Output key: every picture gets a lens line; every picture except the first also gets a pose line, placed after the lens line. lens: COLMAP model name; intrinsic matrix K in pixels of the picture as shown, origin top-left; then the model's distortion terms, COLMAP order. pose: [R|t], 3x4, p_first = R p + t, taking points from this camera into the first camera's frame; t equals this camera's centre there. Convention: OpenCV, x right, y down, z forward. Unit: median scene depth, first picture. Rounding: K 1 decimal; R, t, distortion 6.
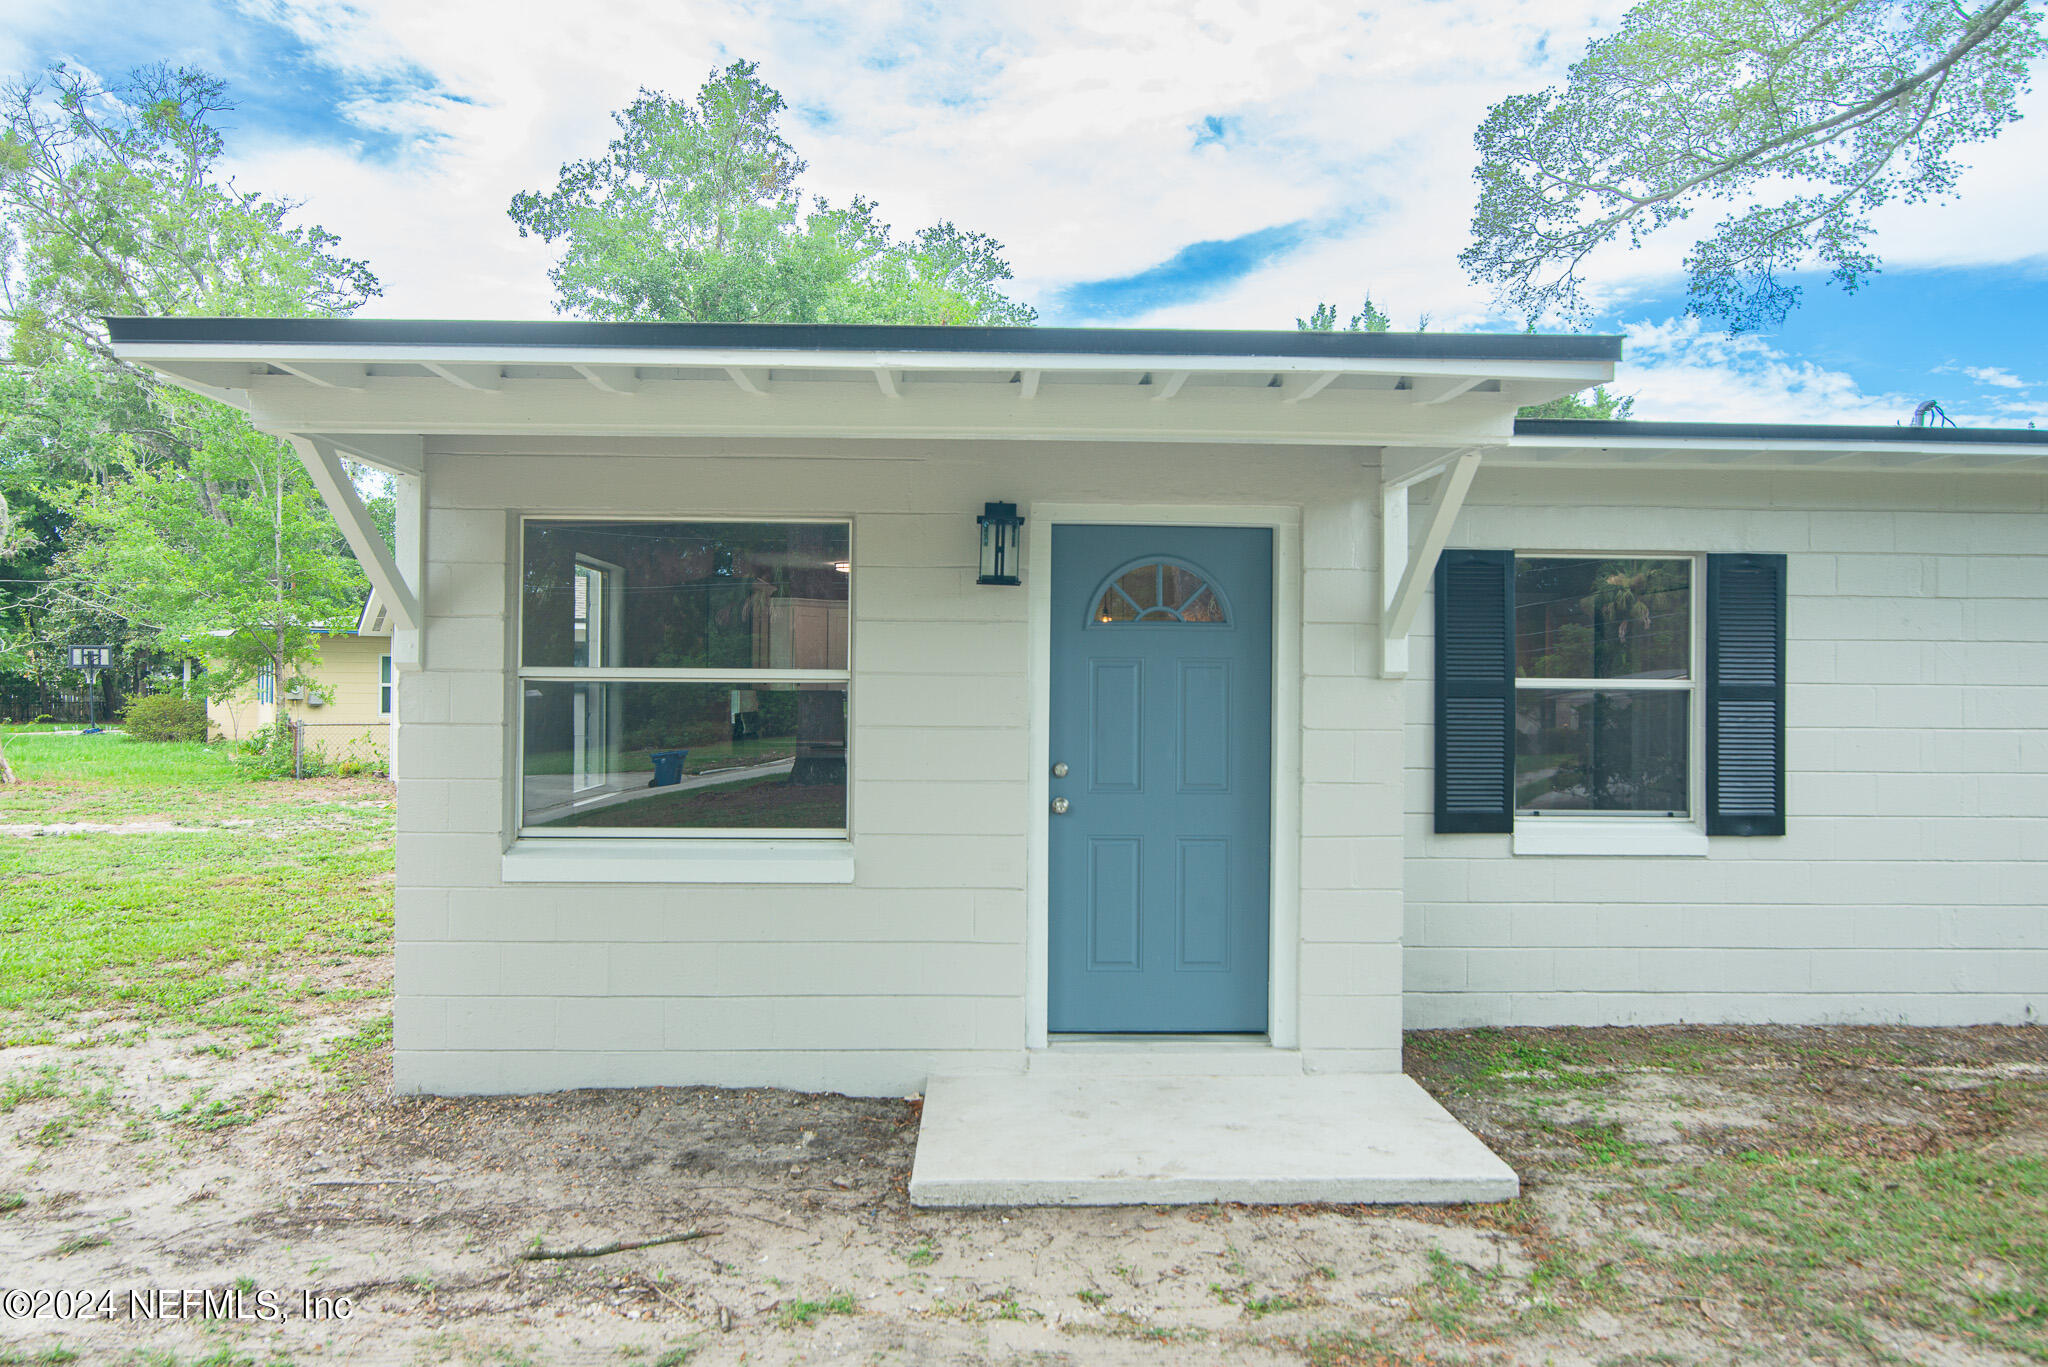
lens RADIAL K [[1363.0, 0, 1021.4], [0, 1363.0, 681.3], [0, 0, 1]] dist [-0.002985, -0.000968]
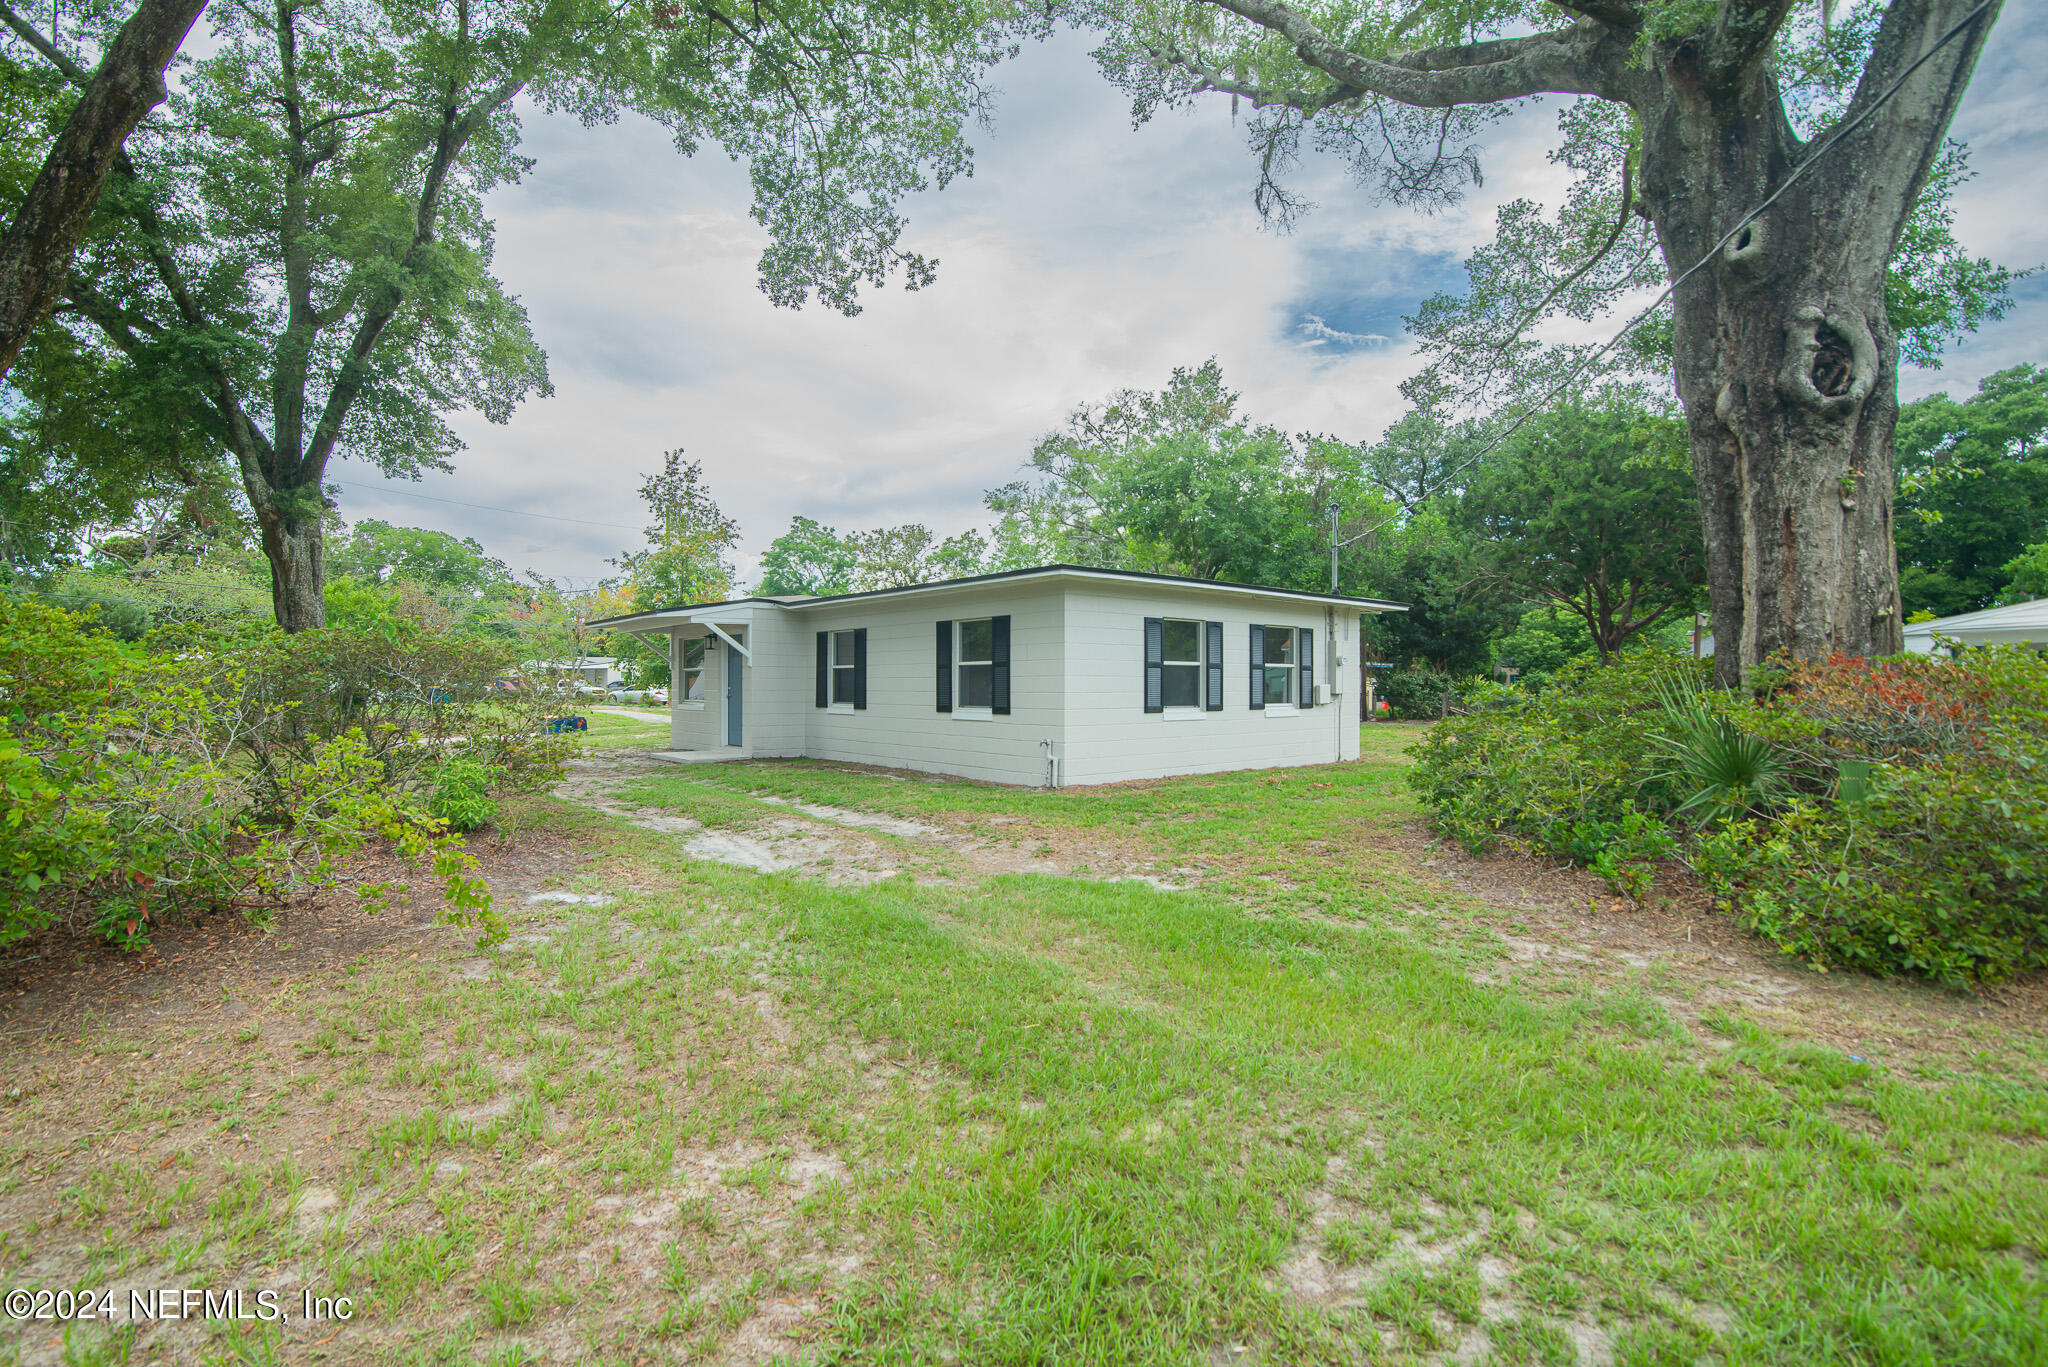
lens RADIAL K [[937.4, 0, 1020.9], [0, 937.4, 682.5], [0, 0, 1]] dist [-0.020749, 0.001578]
pose [[0.613769, -0.006691, -0.789457, 0.807690], [0.007872, 0.999966, -0.002355, 0.016460], [0.789446, -0.004769, 0.613801, -0.047108]]
